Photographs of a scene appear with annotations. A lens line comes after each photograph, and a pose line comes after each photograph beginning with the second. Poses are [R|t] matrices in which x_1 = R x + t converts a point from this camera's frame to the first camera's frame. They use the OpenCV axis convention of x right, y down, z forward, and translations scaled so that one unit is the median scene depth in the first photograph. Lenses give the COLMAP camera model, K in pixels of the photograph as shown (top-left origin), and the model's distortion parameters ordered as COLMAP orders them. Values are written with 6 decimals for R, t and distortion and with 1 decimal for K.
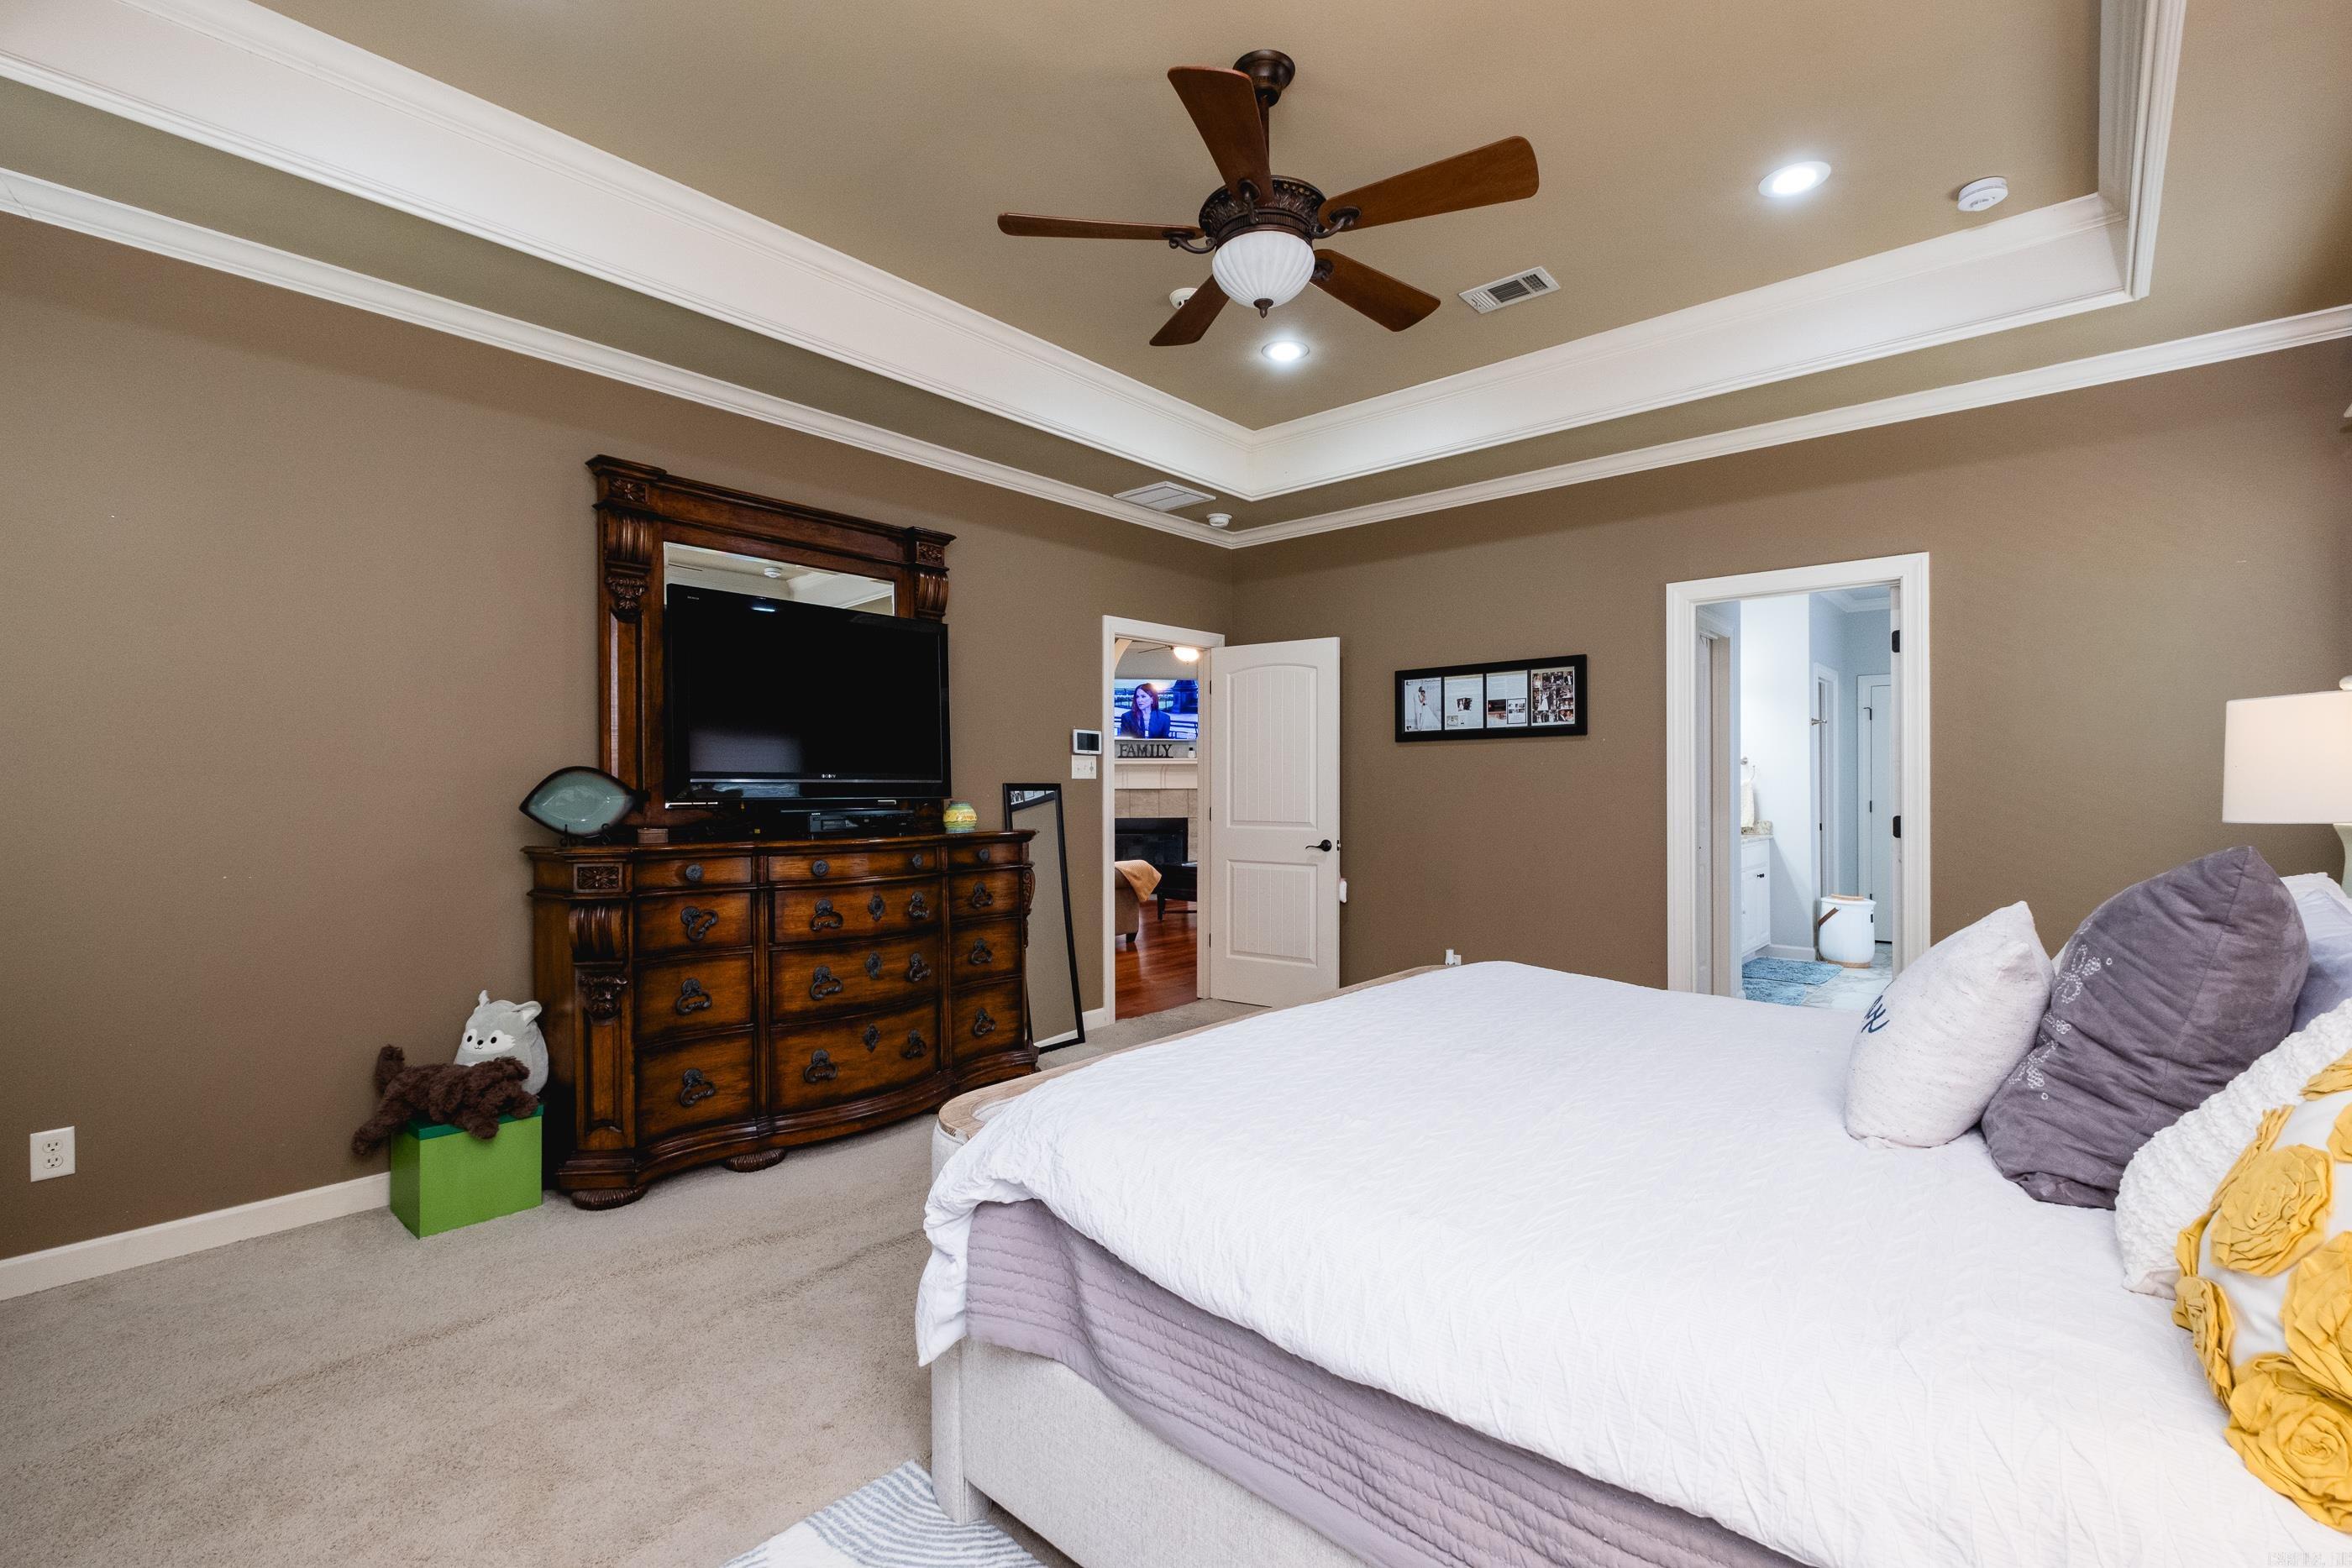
lens RADIAL K [[1032.4, 0, 1176.0], [0, 1032.4, 784.0], [0, 0, 1]] dist [0.003272, -0.000061]
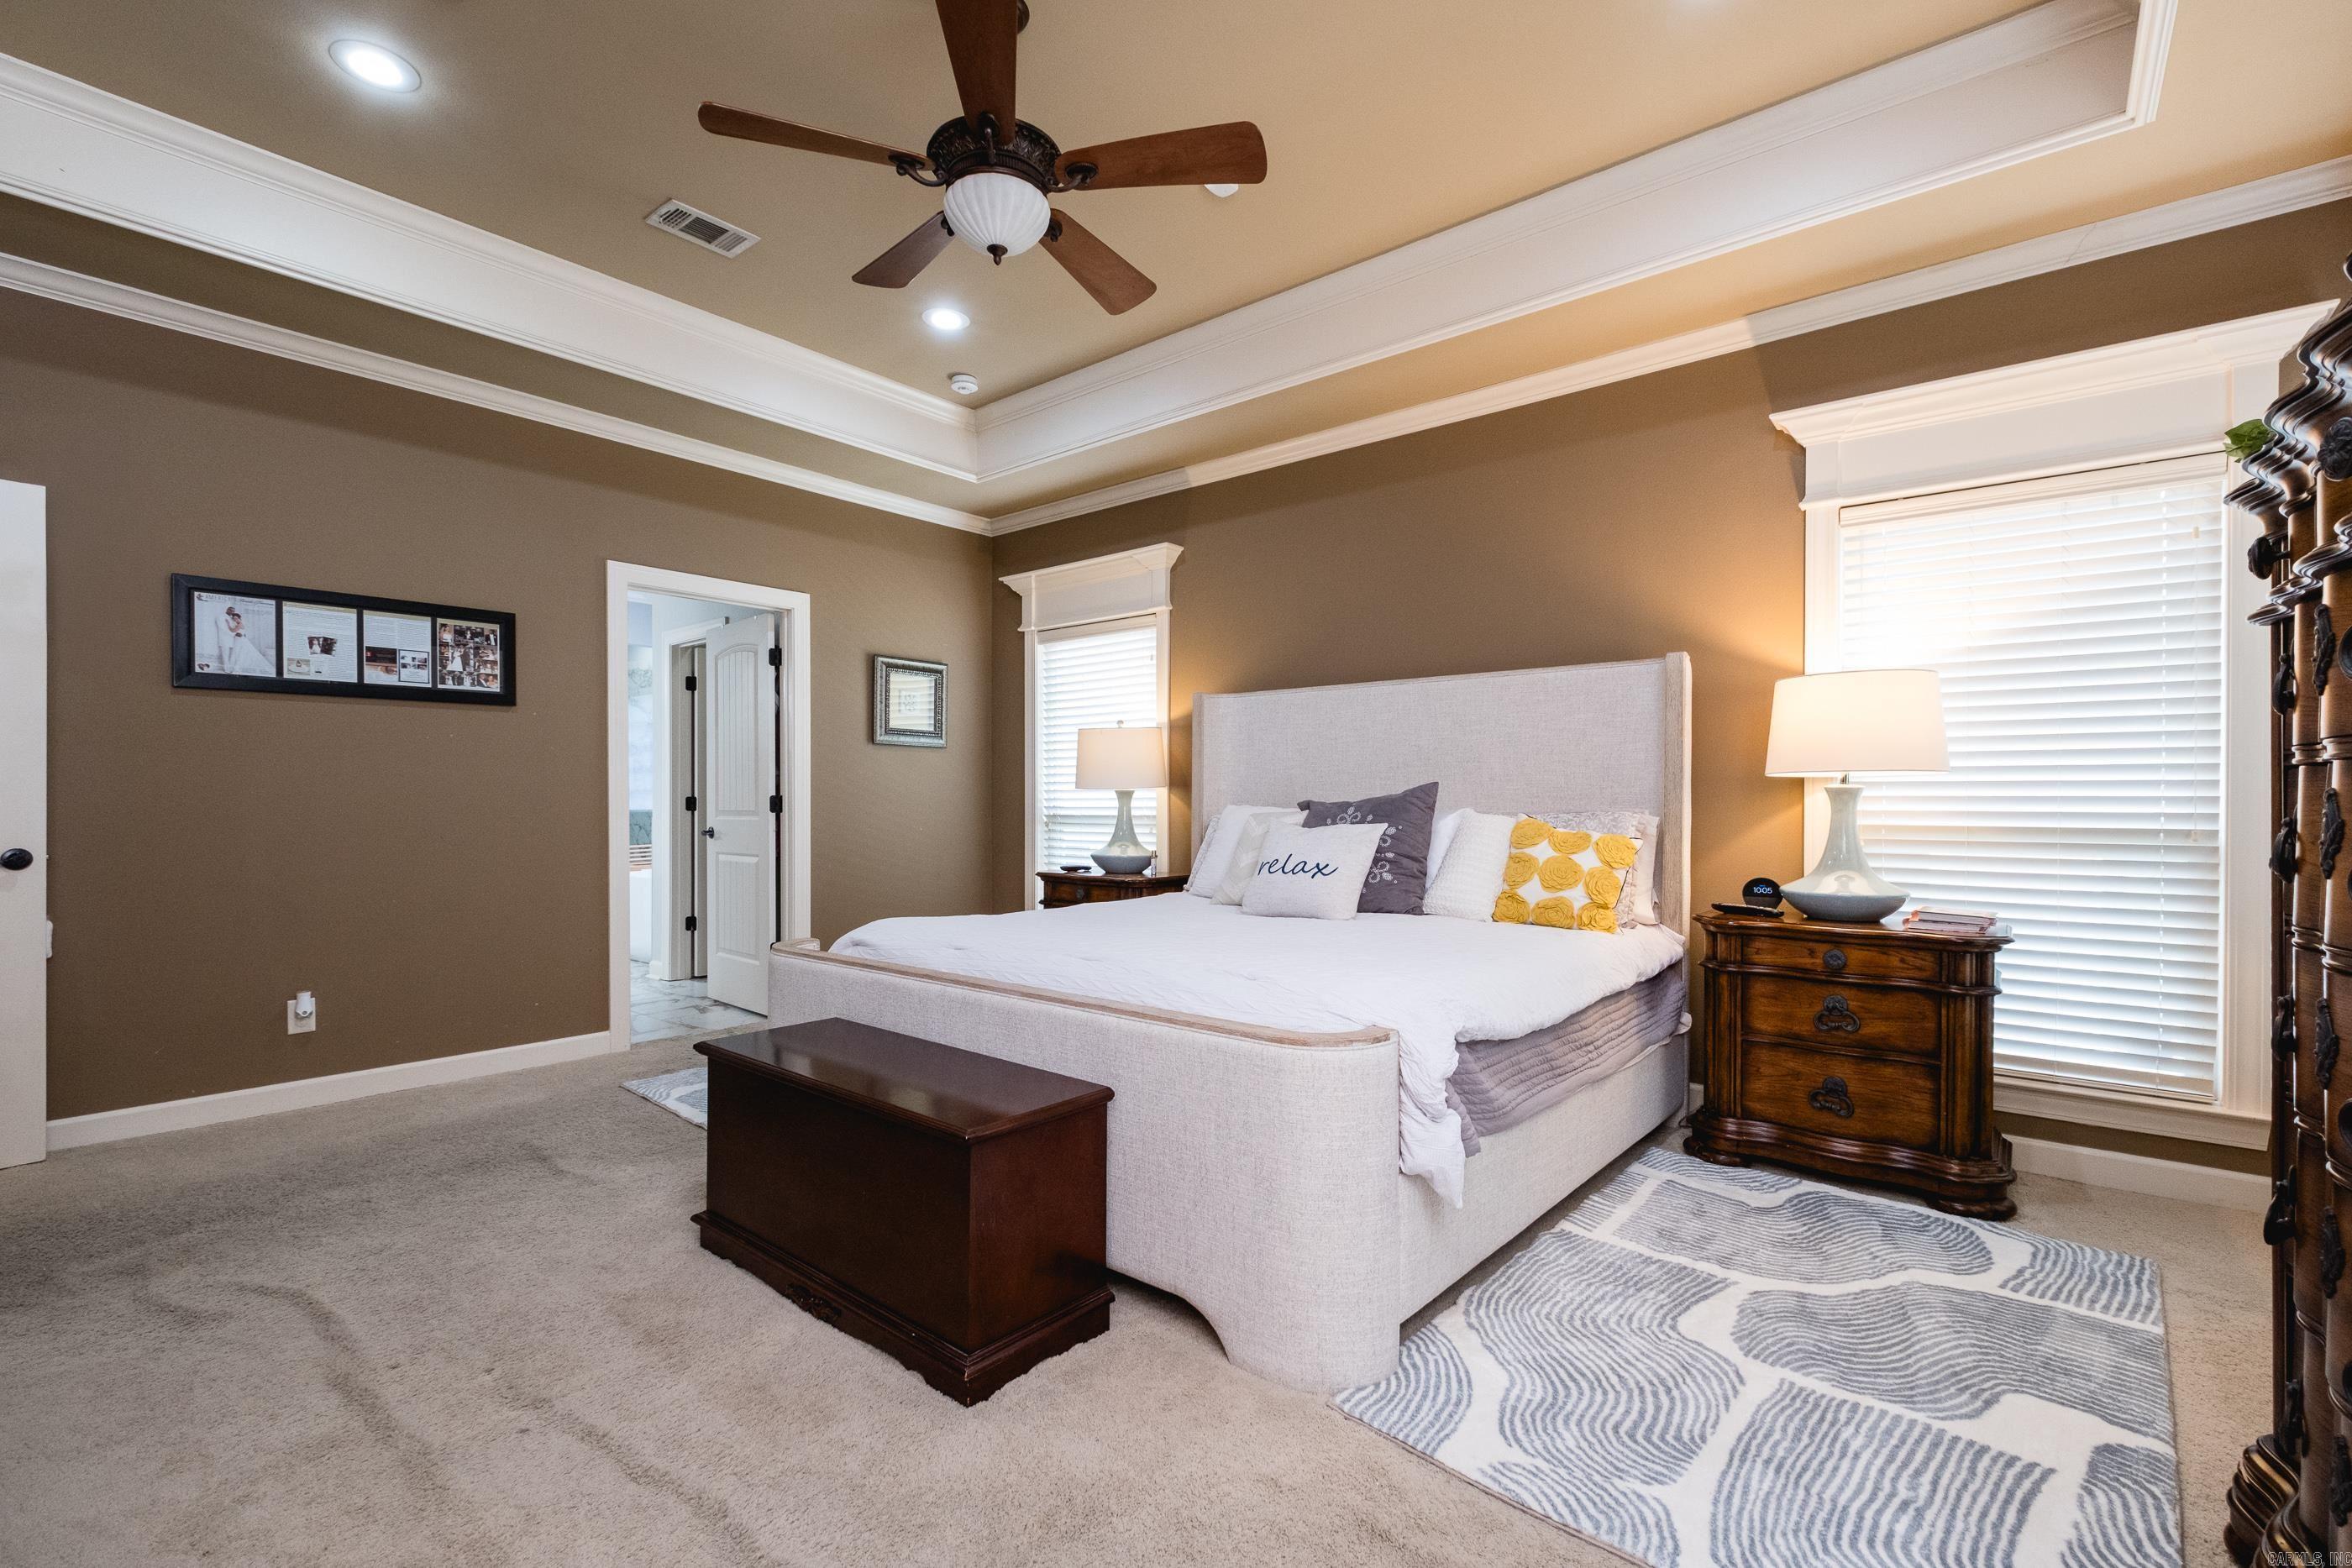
lens RADIAL K [[1032.4, 0, 1176.0], [0, 1032.4, 784.0], [0, 0, 1]] dist [0.003272, -0.000061]
pose [[-0.025558, 0.016589, 0.999536, -0.472488], [0.000813, 0.999862, -0.016574, 0.032369], [-0.999673, 0.000389, -0.025568, 0.445978]]
